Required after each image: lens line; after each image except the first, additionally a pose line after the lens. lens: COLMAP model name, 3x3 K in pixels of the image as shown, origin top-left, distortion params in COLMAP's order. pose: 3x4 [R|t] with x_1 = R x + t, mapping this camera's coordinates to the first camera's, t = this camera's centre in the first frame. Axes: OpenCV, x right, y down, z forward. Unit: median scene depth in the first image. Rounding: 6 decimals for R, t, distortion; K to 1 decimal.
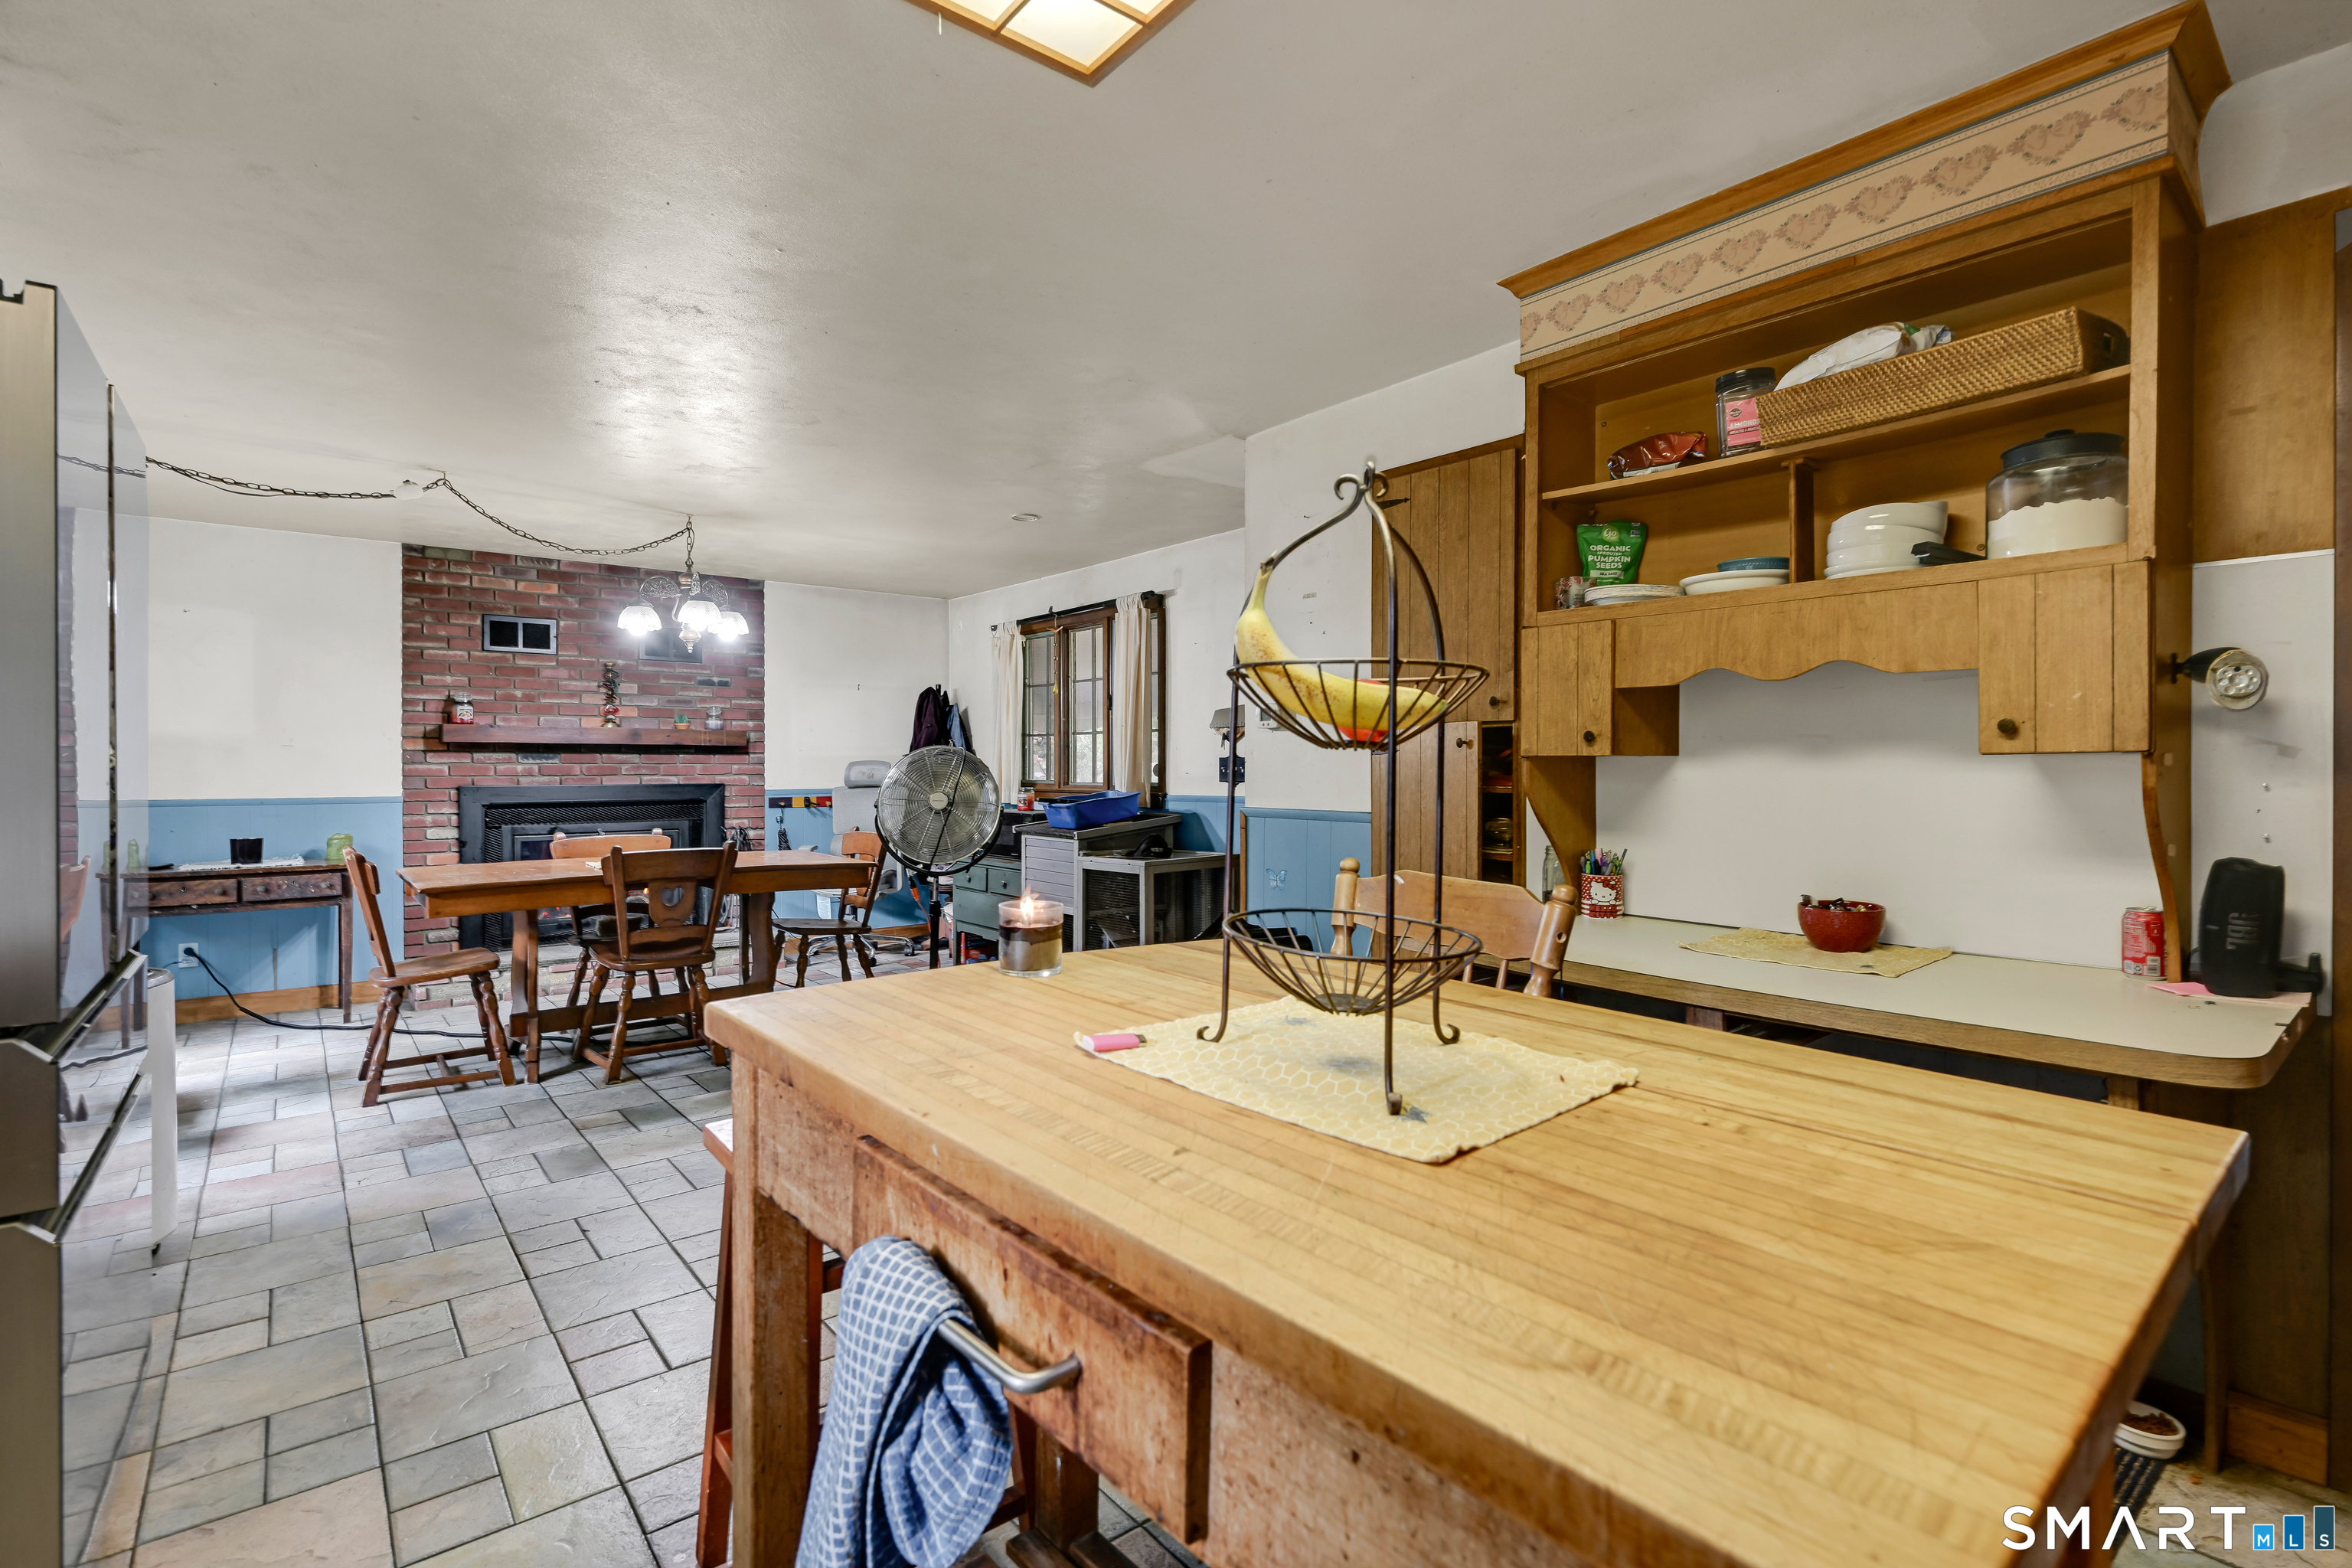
lens RADIAL K [[1070.9, 0, 1172.7], [0, 1070.9, 774.4], [0, 0, 1]] dist [-0.002424, -0.000314]
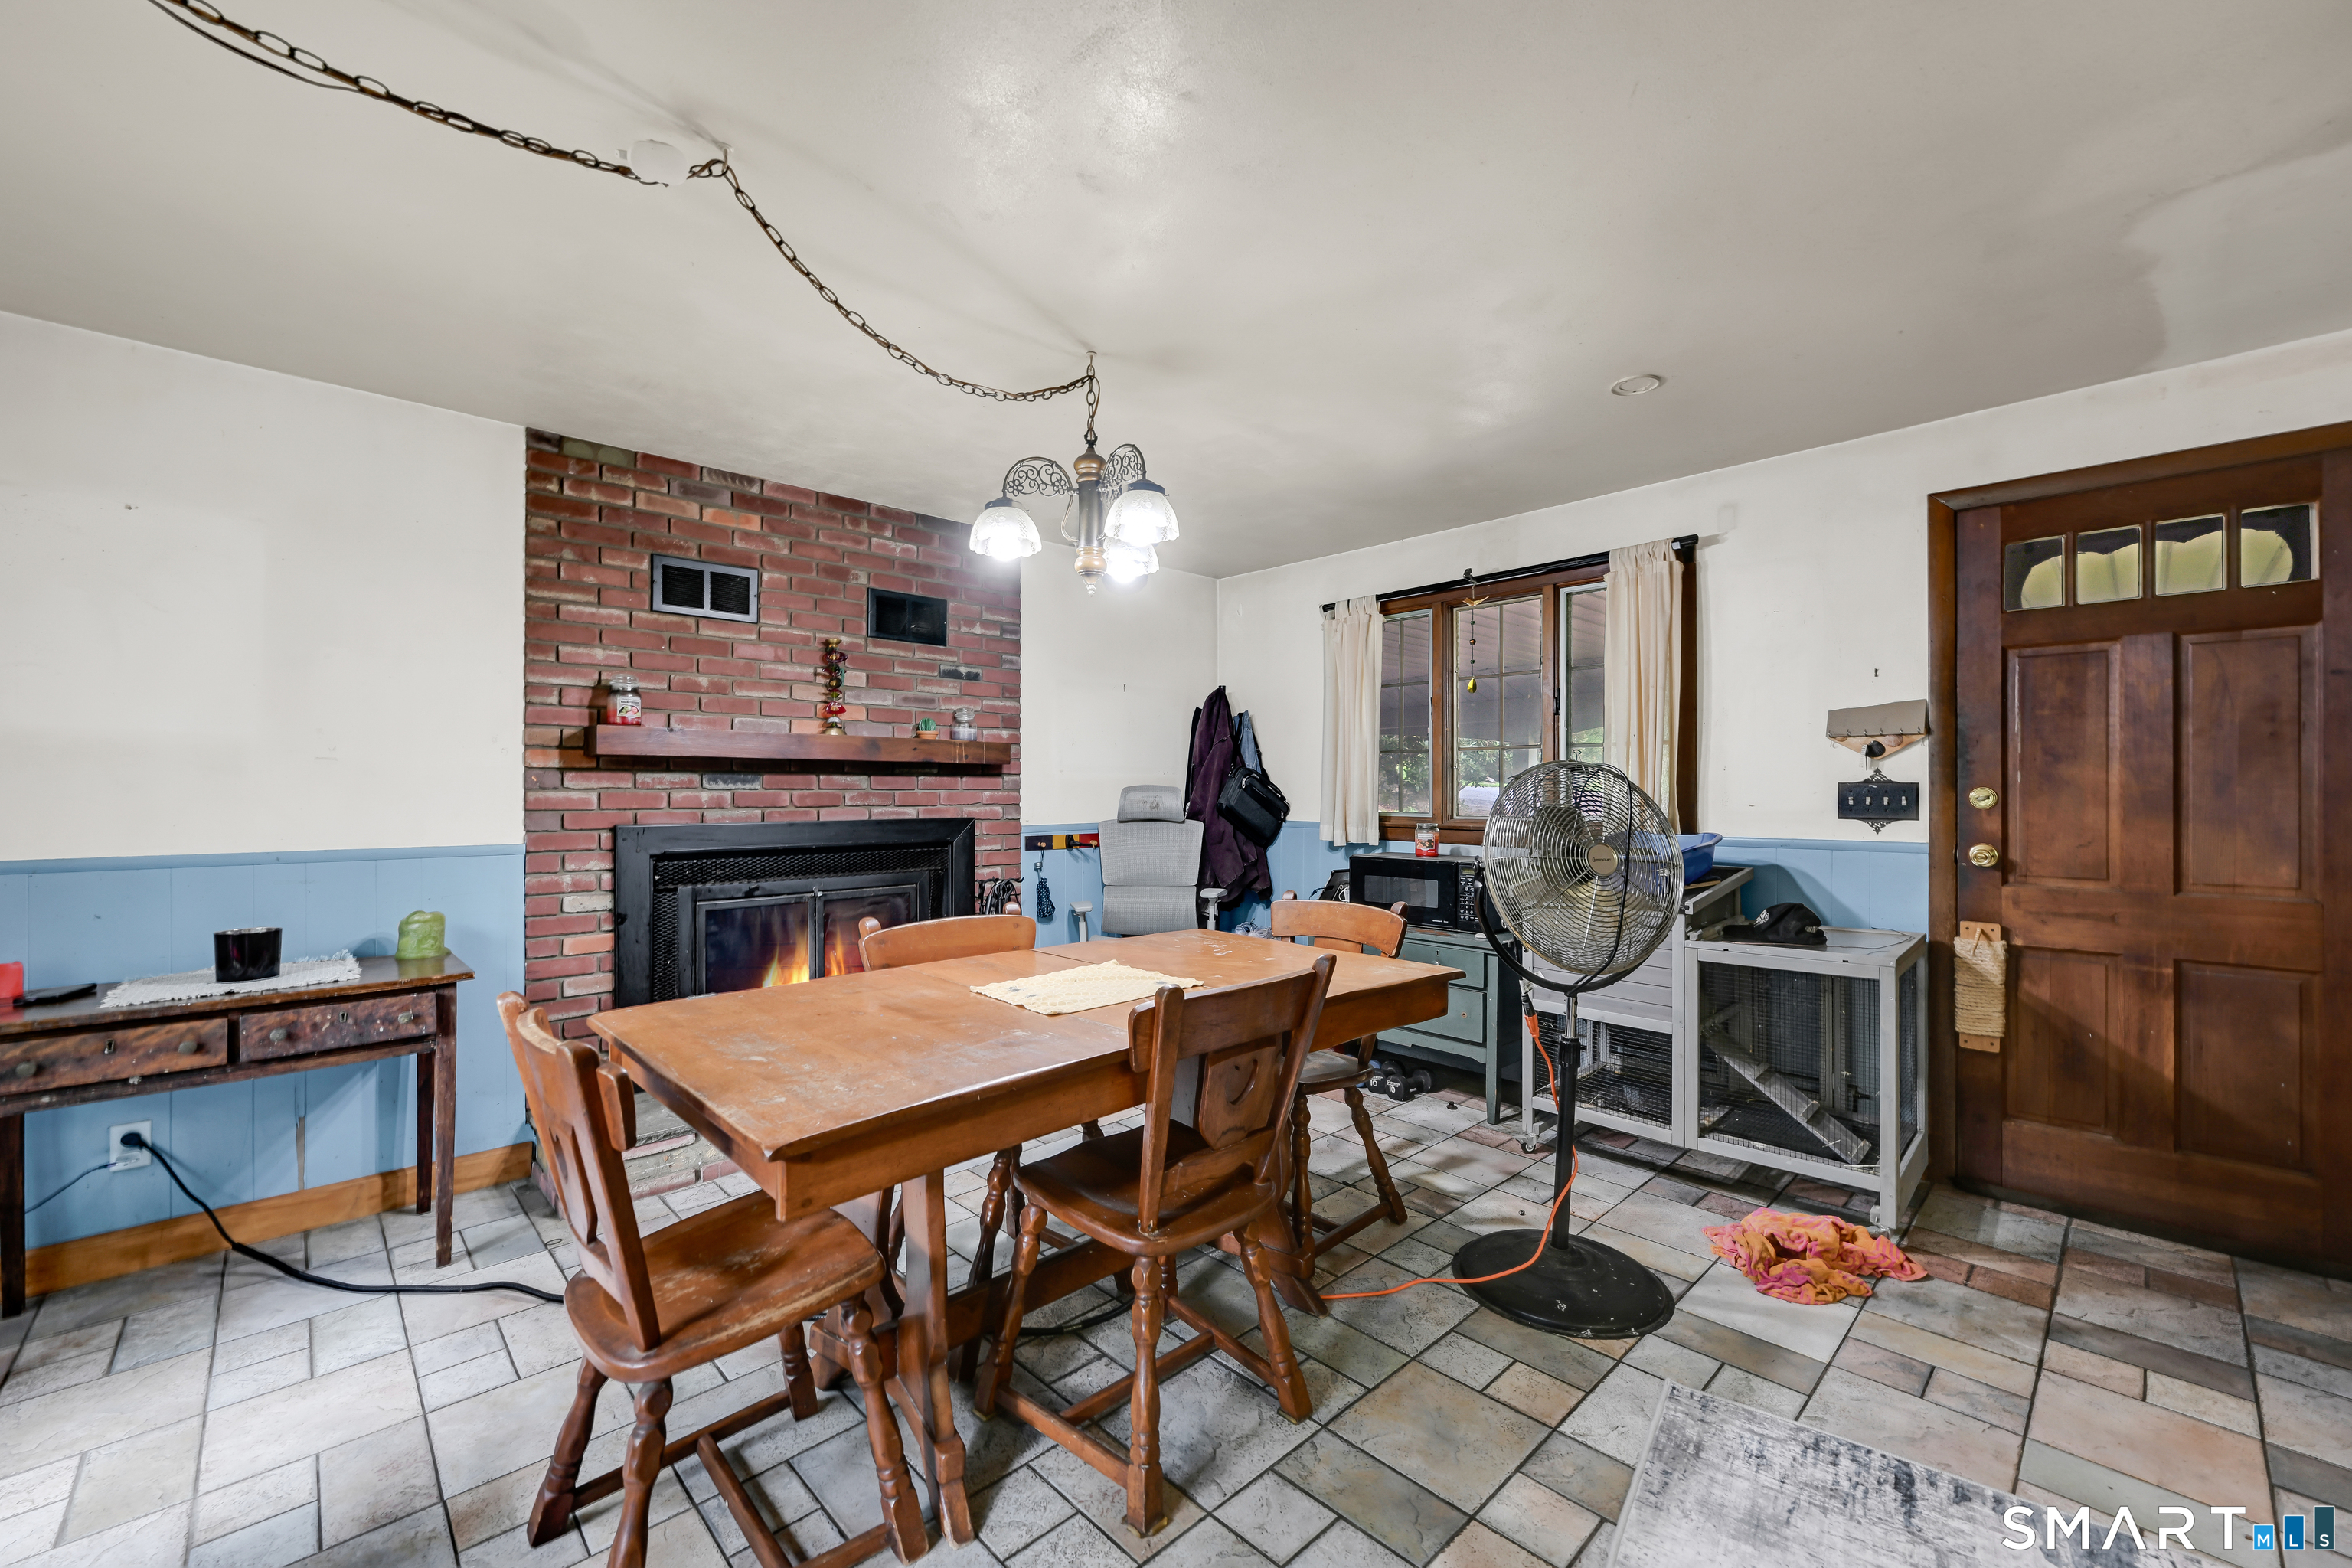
lens RADIAL K [[931.8, 0, 1180.8], [0, 931.8, 789.8], [0, 0, 1]] dist [0.002366, -0.000204]
pose [[0.997469, 0.001192, 0.071092, -0.375763], [-0.000774, 0.999982, -0.005908, -0.007039], [-0.071098, 0.005838, 0.997452, 0.432549]]
